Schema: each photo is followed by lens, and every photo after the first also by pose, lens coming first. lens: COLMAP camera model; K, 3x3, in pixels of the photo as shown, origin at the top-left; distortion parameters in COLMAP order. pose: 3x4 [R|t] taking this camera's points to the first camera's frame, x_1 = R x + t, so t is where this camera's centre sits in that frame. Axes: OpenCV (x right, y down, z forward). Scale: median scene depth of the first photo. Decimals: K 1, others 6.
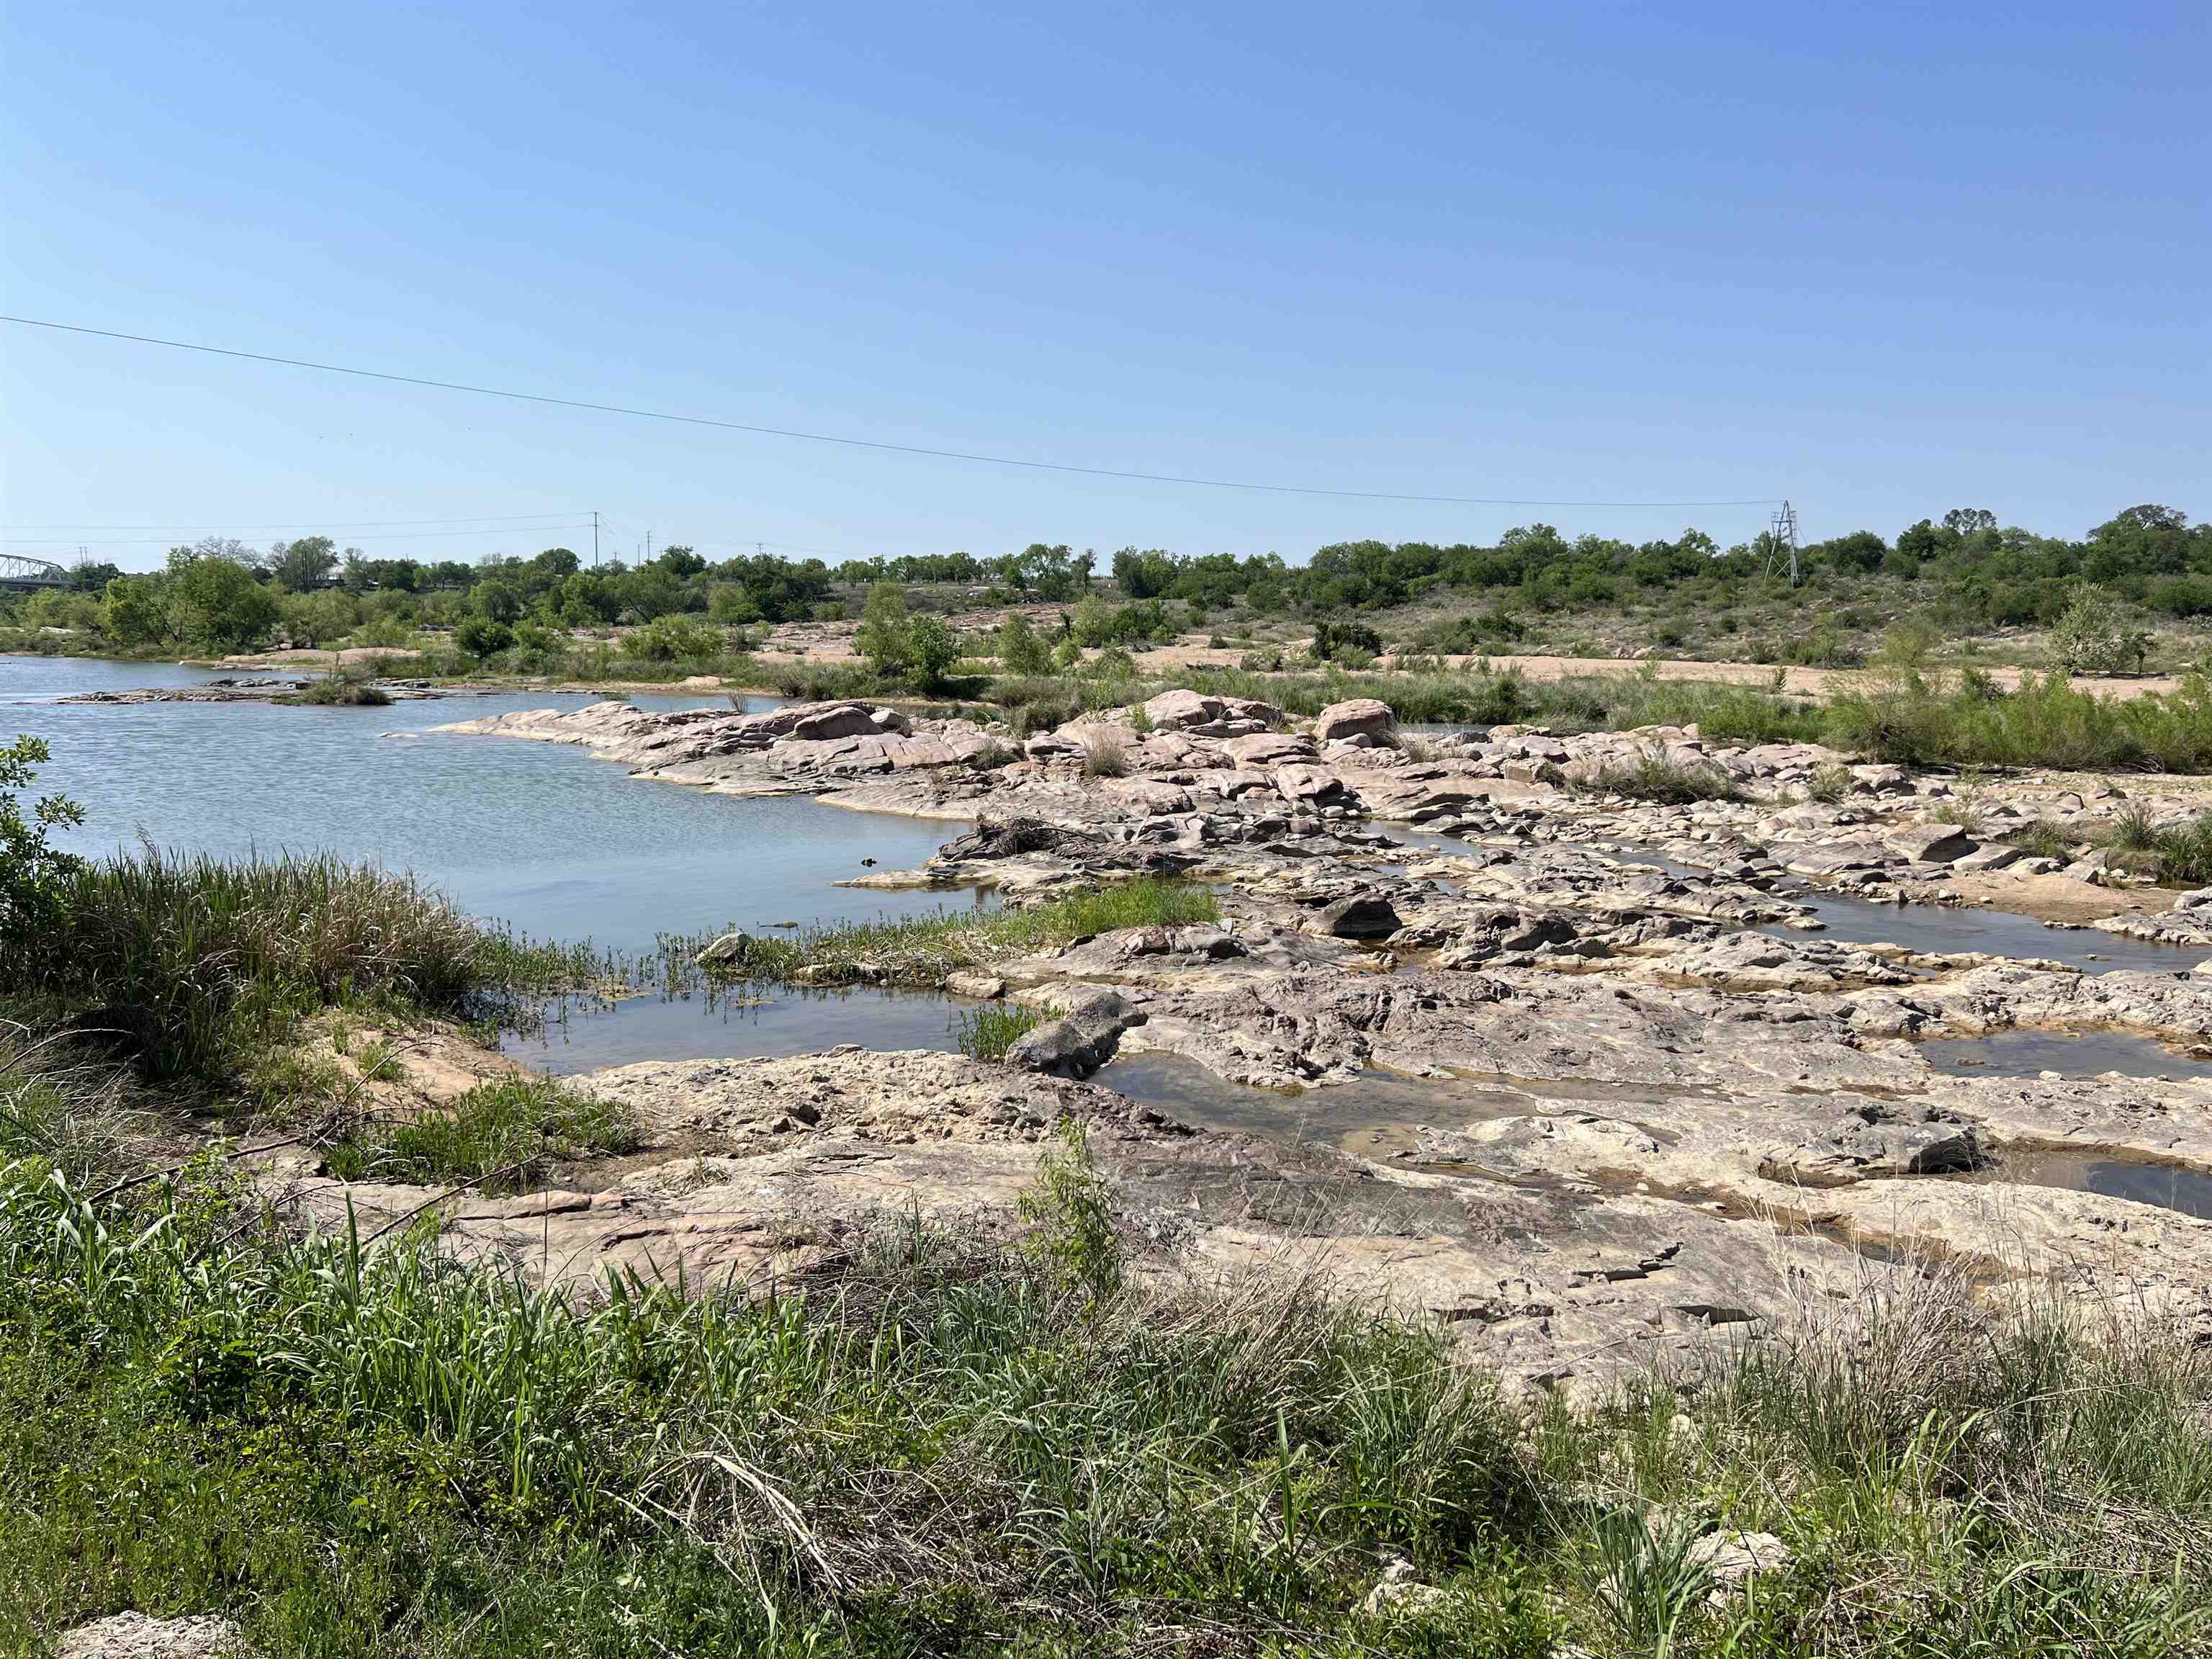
lens RADIAL K [[1654.7, 0, 1114.0], [0, 1654.7, 841.3], [0, 0, 1]] dist [0.140065, -0.270364]
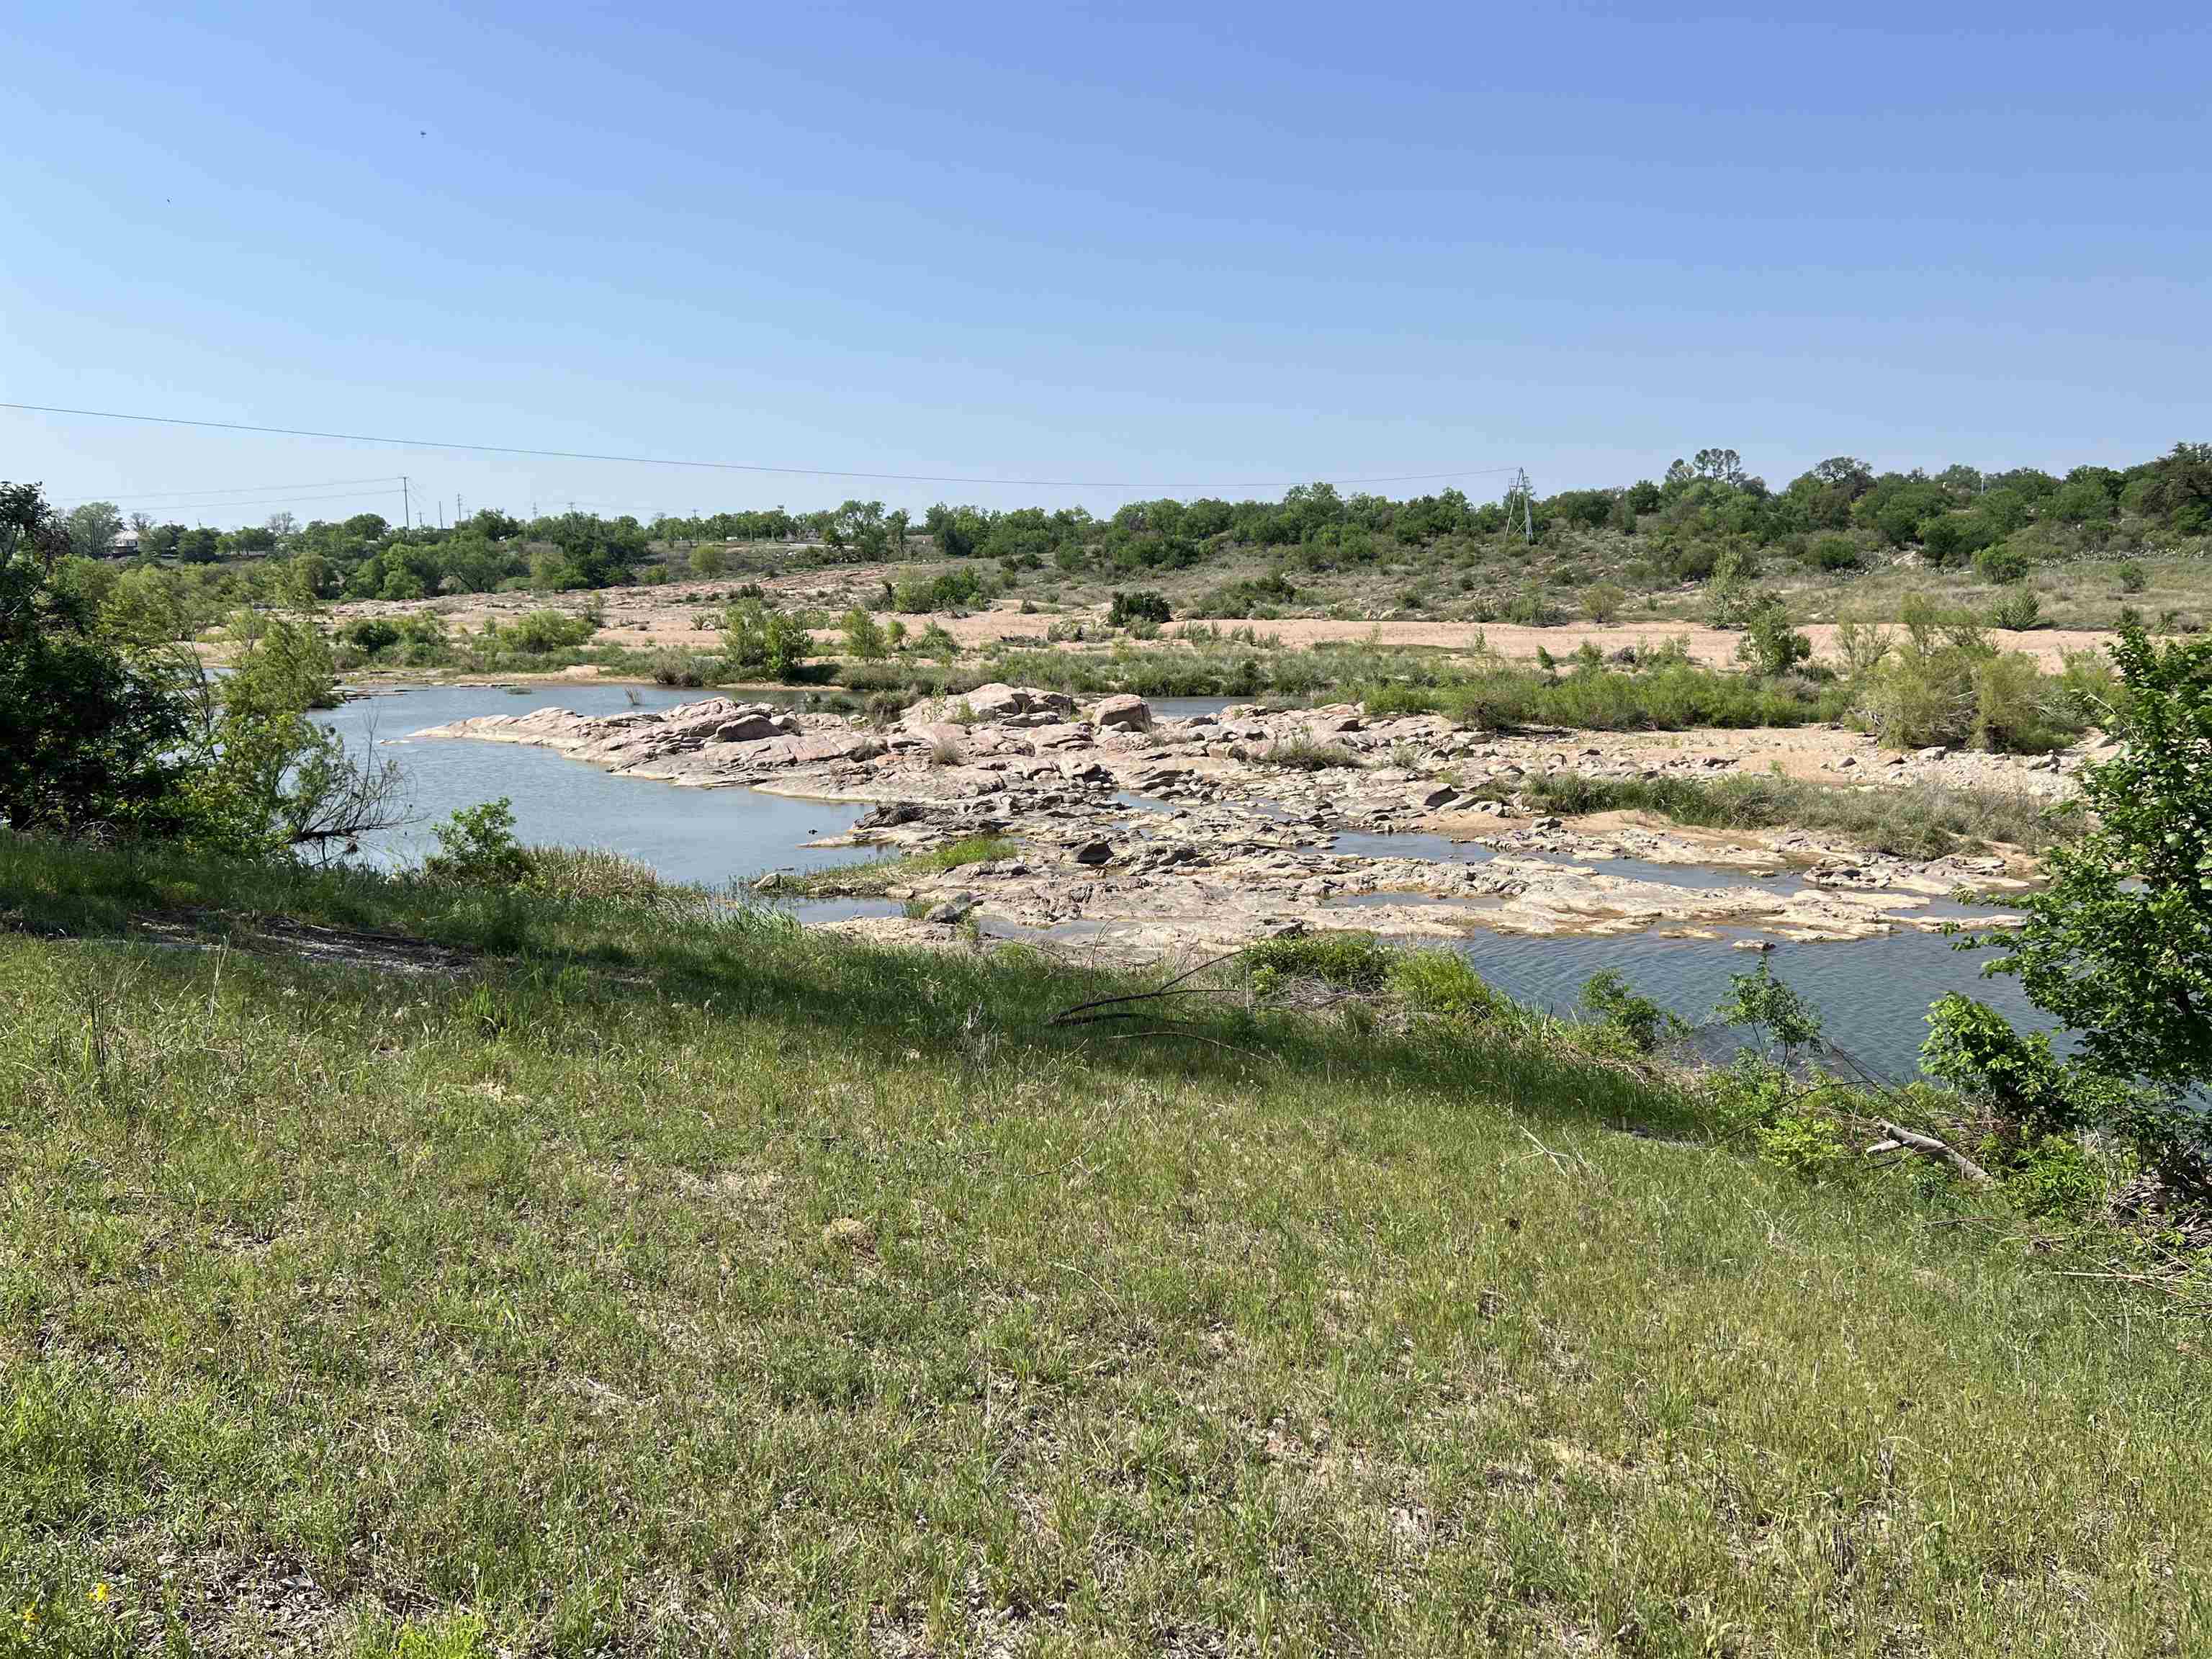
lens RADIAL K [[1662.4, 0, 1106.0], [0, 1662.4, 829.5], [0, 0, 1]] dist [0.057396, -0.072196]
pose [[0.994105, -0.040363, 0.100626, -0.016496], [0.037326, 0.998794, 0.031883, -0.024744], [-0.101792, -0.027939, 0.994413, -0.546865]]
